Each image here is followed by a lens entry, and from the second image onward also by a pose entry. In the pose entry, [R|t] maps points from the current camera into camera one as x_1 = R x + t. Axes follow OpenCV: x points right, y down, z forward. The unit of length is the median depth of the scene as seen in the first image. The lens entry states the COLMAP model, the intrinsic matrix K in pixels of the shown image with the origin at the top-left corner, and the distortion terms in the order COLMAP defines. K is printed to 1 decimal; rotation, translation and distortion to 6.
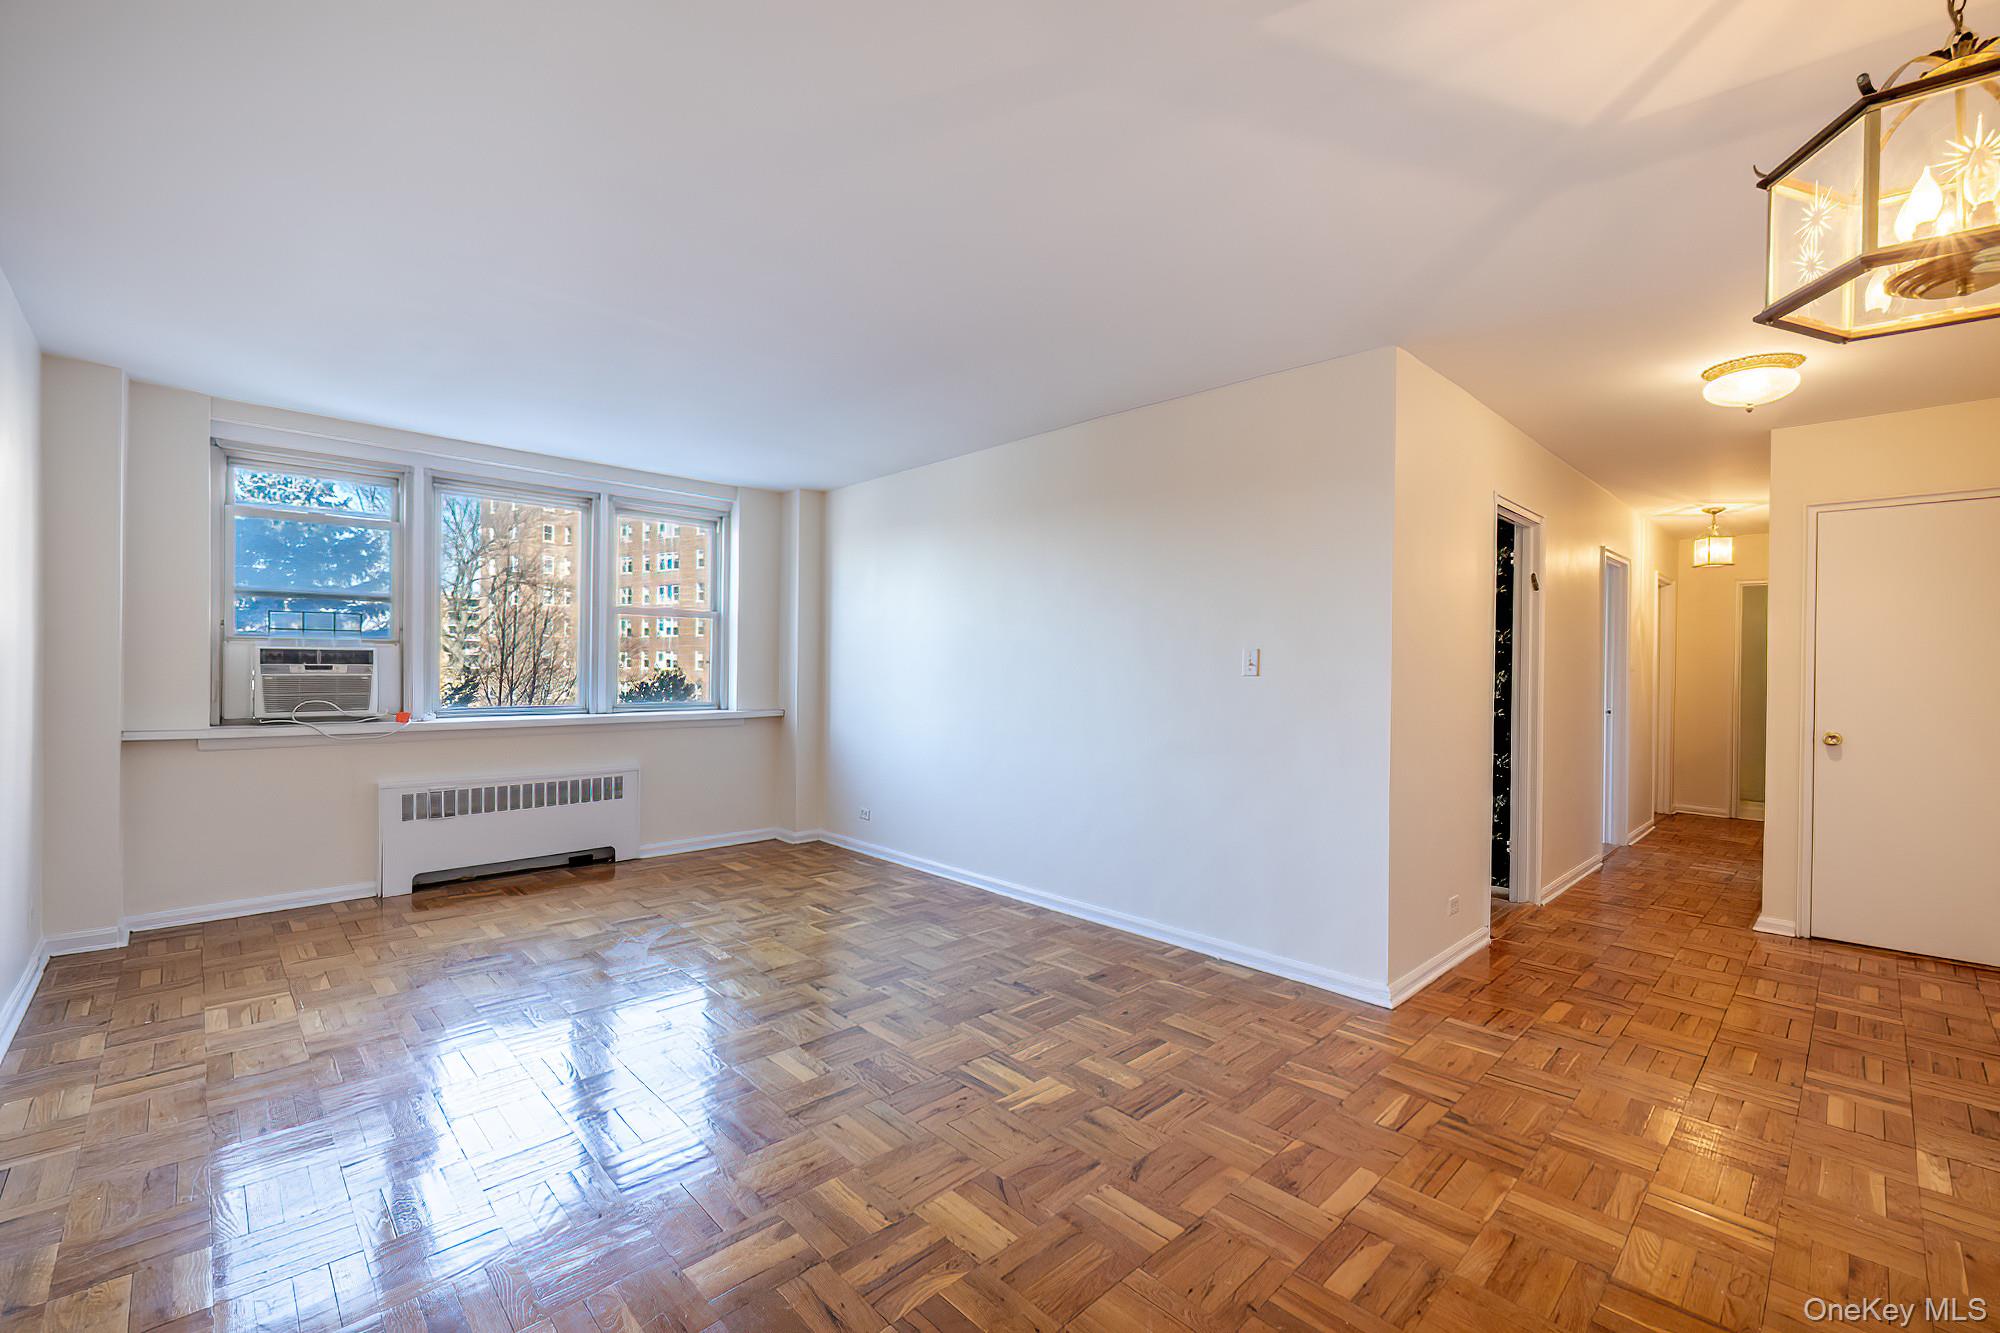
lens RADIAL K [[857.2, 0, 989.1], [0, 857.2, 667.1], [0, 0, 1]] dist [-0.001260, -0.000150]
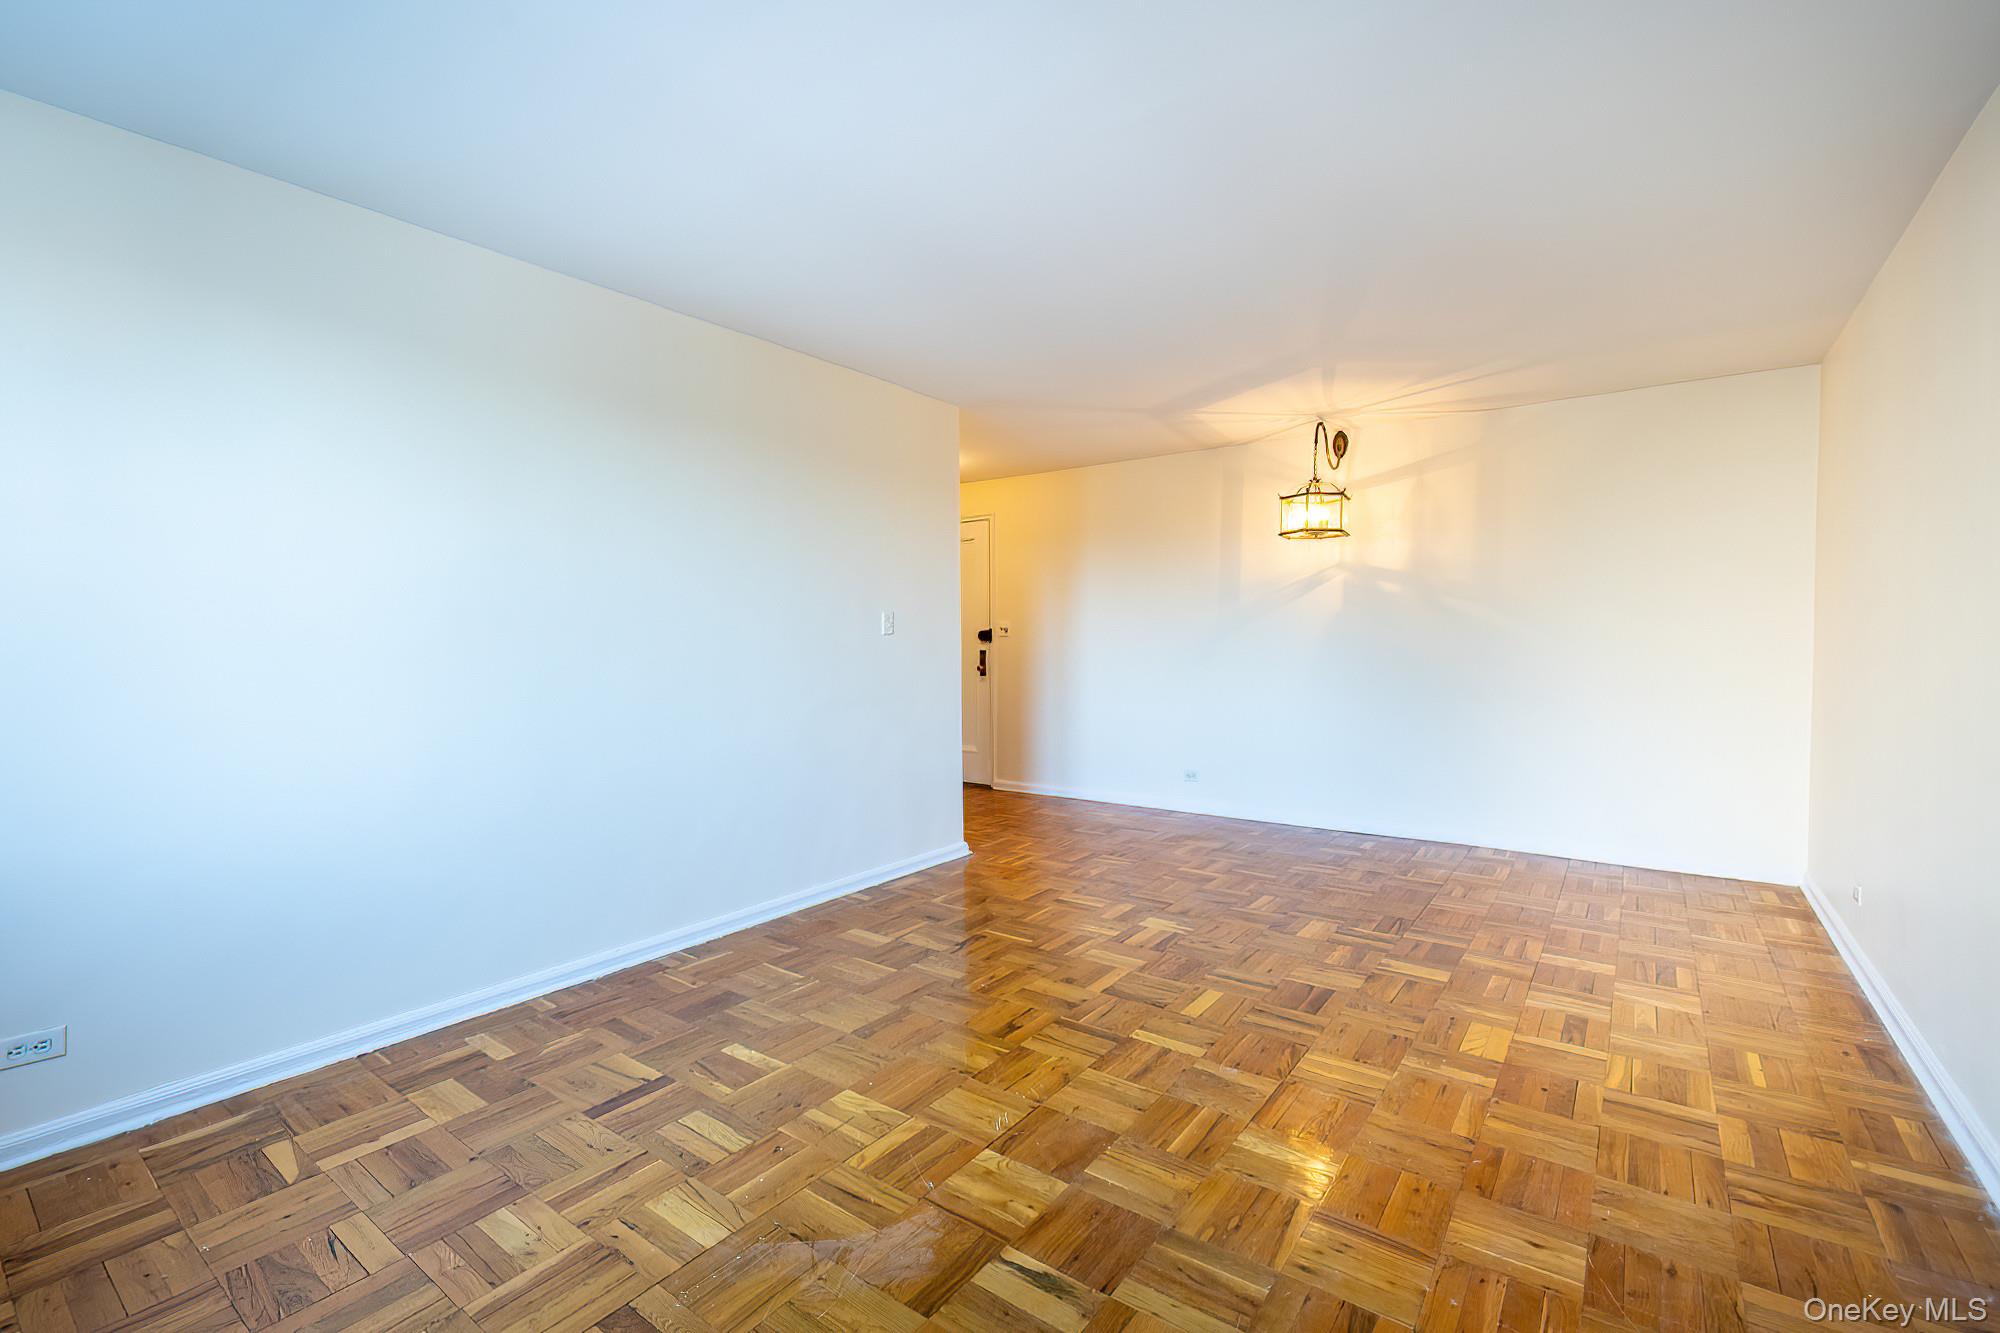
lens RADIAL K [[857.2, 0, 1049.0], [0, 857.2, 632.2], [0, 0, 1]] dist [-0.001260, -0.000150]
pose [[-0.212840, -0.001290, 0.977086, -0.754244], [0.009758, 0.999946, 0.003446, 0.005737], [-0.977038, 0.010267, -0.212816, 0.873145]]
